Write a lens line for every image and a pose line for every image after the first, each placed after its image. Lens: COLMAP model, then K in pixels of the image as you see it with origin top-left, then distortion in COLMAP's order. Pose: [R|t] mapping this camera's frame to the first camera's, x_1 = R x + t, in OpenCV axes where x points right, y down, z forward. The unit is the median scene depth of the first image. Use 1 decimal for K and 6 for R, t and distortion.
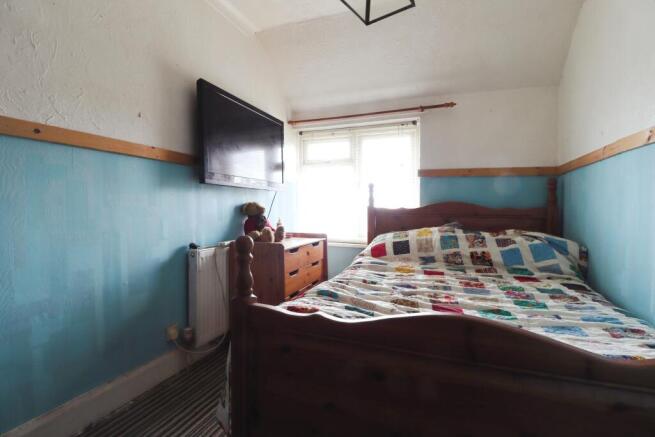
lens RADIAL K [[311.8, 0, 325.2], [0, 311.8, 204.1], [0, 0, 1]] dist [-0.000084, 0.000040]
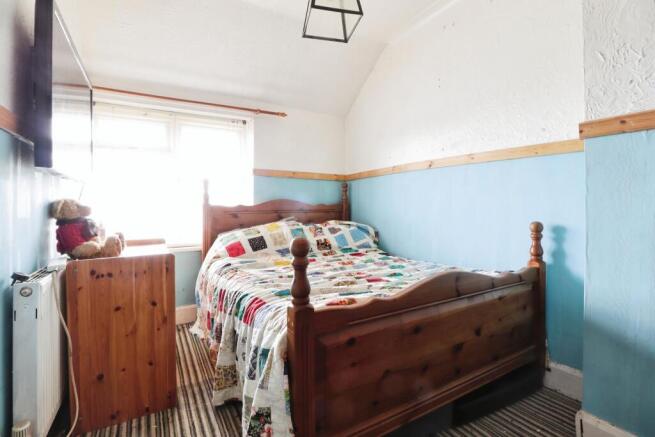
lens RADIAL K [[311.8, 0, 325.2], [0, 311.8, 204.1], [0, 0, 1]] dist [-0.000084, 0.000040]
pose [[0.625225, -0.009055, 0.780392, -0.428209], [0.001173, 0.999942, 0.010663, -0.002773], [-0.780444, -0.005752, 0.625200, 0.181072]]
